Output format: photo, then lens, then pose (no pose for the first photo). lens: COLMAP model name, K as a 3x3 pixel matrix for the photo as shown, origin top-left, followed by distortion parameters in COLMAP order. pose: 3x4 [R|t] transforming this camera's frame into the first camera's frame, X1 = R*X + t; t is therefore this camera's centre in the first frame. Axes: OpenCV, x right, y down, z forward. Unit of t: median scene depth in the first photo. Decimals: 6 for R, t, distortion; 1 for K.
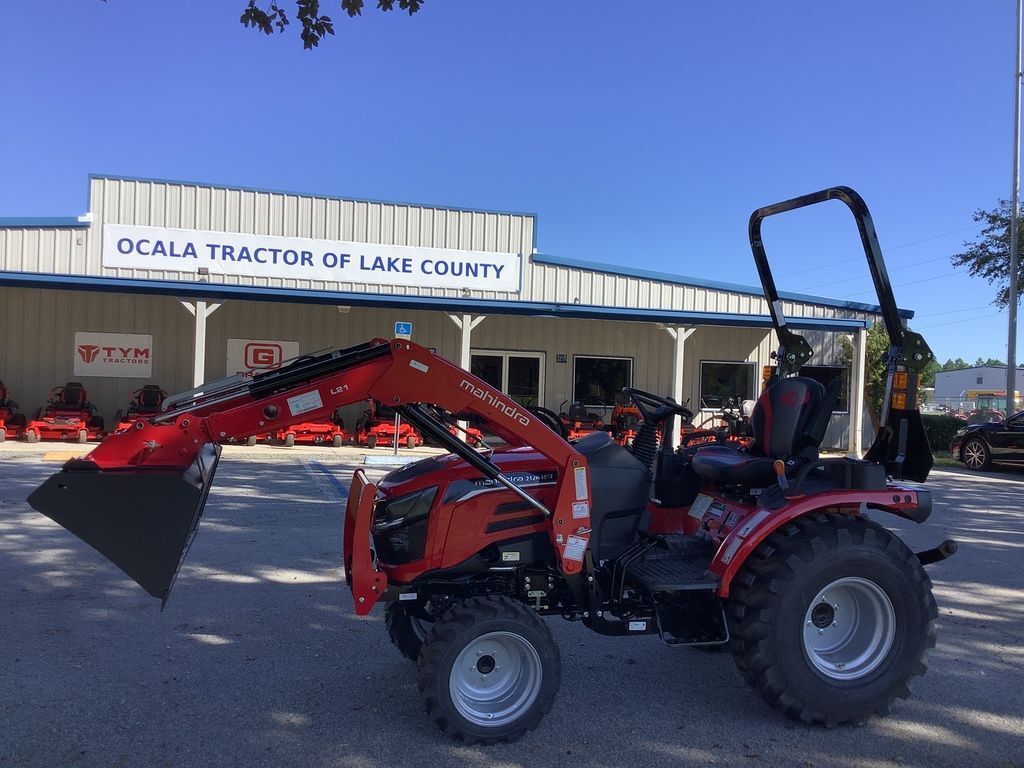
lens RADIAL K [[1089.9, 0, 510.6], [0, 1089.9, 383.9], [0, 0, 1]] dist [0.011665, 0.000000]
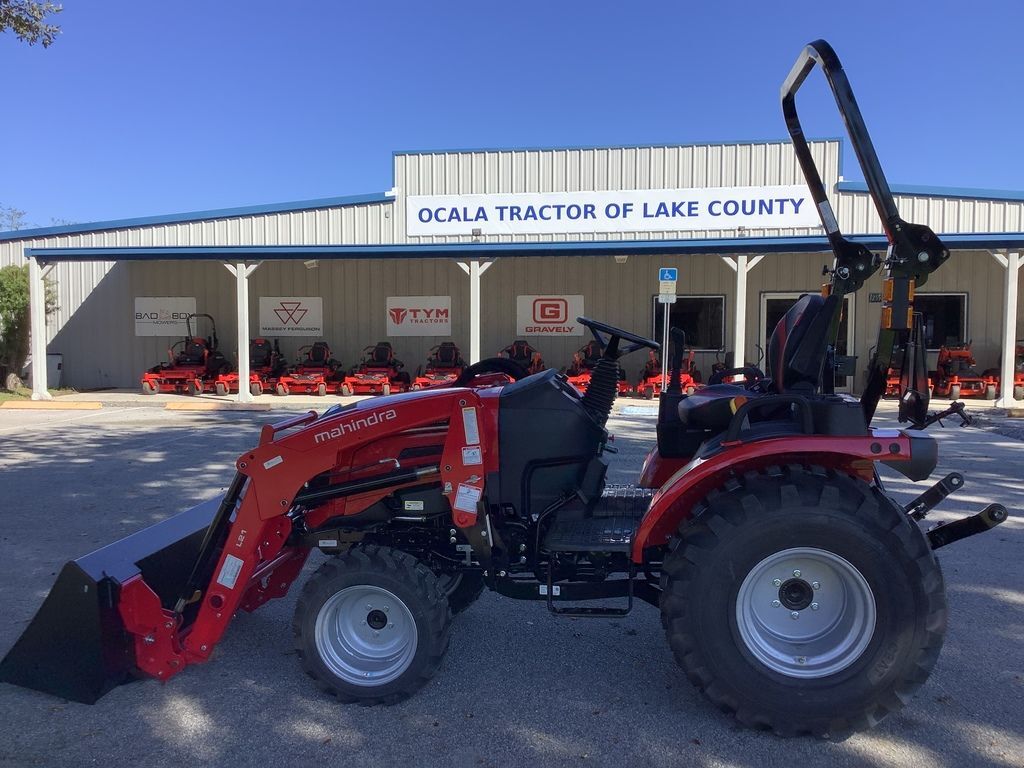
lens RADIAL K [[1089.9, 0, 511.0], [0, 1089.9, 386.6], [0, 0, 1]] dist [0.011665, 0.000000]
pose [[0.878595, -0.013642, -0.477372, 0.236252], [0.034758, 0.998768, 0.035430, 0.008774], [0.476300, -0.047721, 0.877987, 0.077783]]
